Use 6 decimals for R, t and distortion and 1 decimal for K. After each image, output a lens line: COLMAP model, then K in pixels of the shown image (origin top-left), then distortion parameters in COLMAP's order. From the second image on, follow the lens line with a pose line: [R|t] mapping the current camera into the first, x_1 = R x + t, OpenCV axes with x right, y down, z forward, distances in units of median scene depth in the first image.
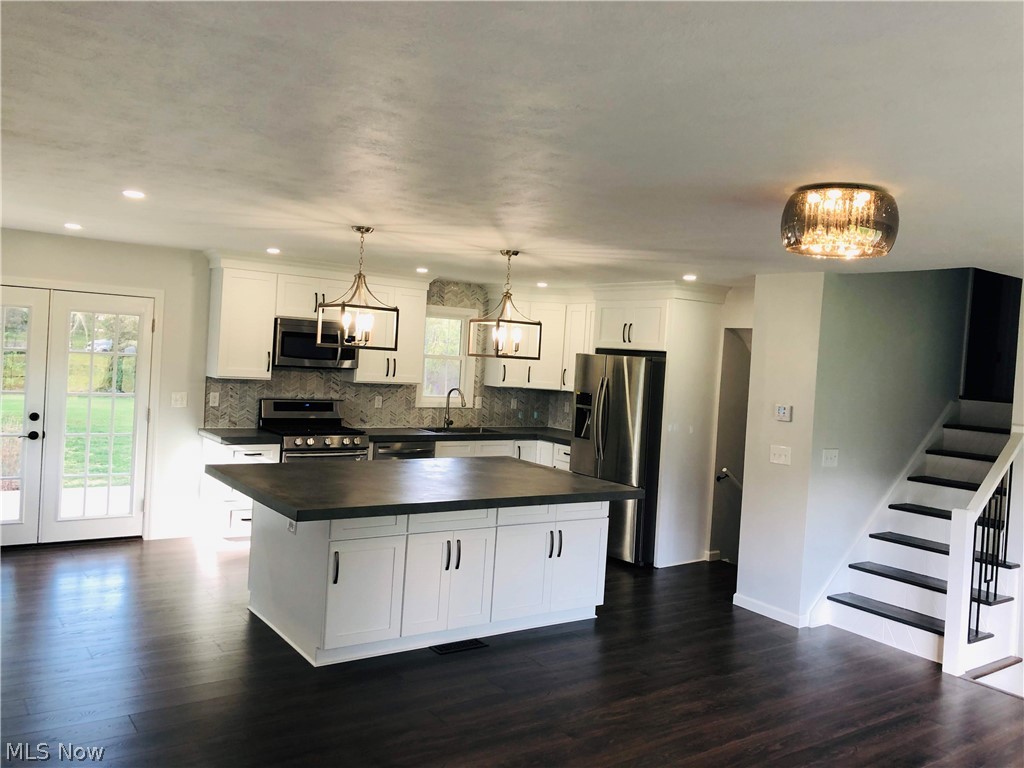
lens RADIAL K [[846.3, 0, 532.6], [0, 846.3, 367.6], [0, 0, 1]] dist [0.054944, -0.053352]
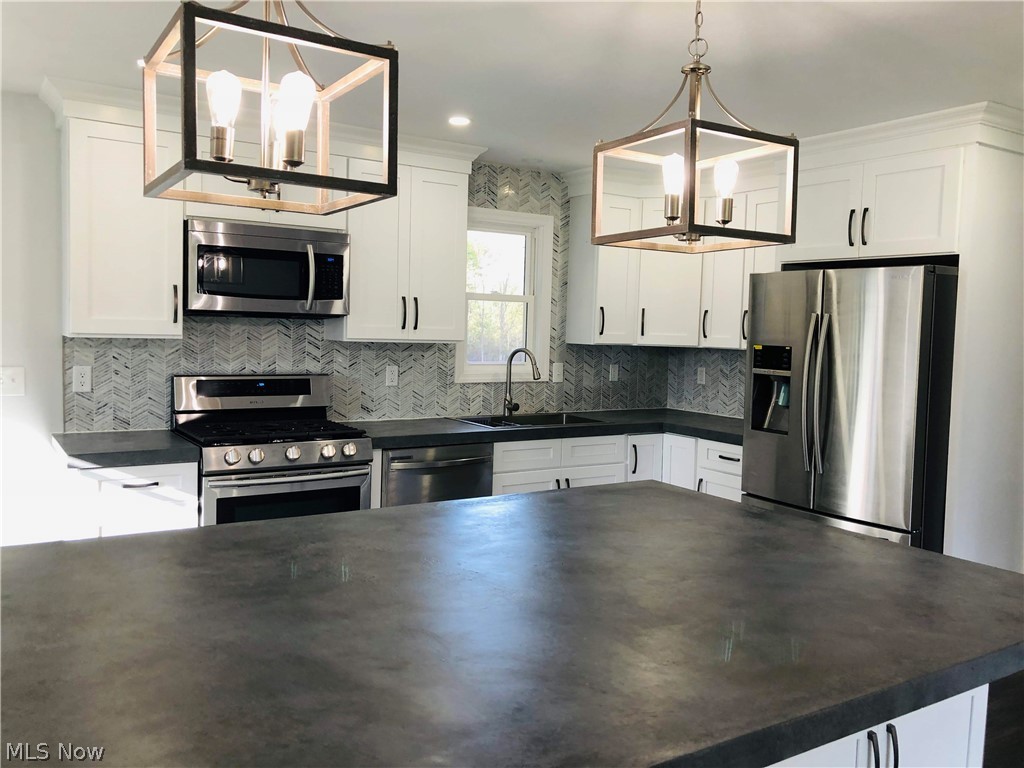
lens RADIAL K [[846.3, 0, 511.2], [0, 846.3, 383.7], [0, 0, 1]] dist [0.054944, -0.053352]
pose [[0.997414, -0.029814, -0.065393, -0.063040], [0.033045, 0.998257, 0.048898, 0.020540], [0.063821, -0.050932, 0.996661, 0.430175]]
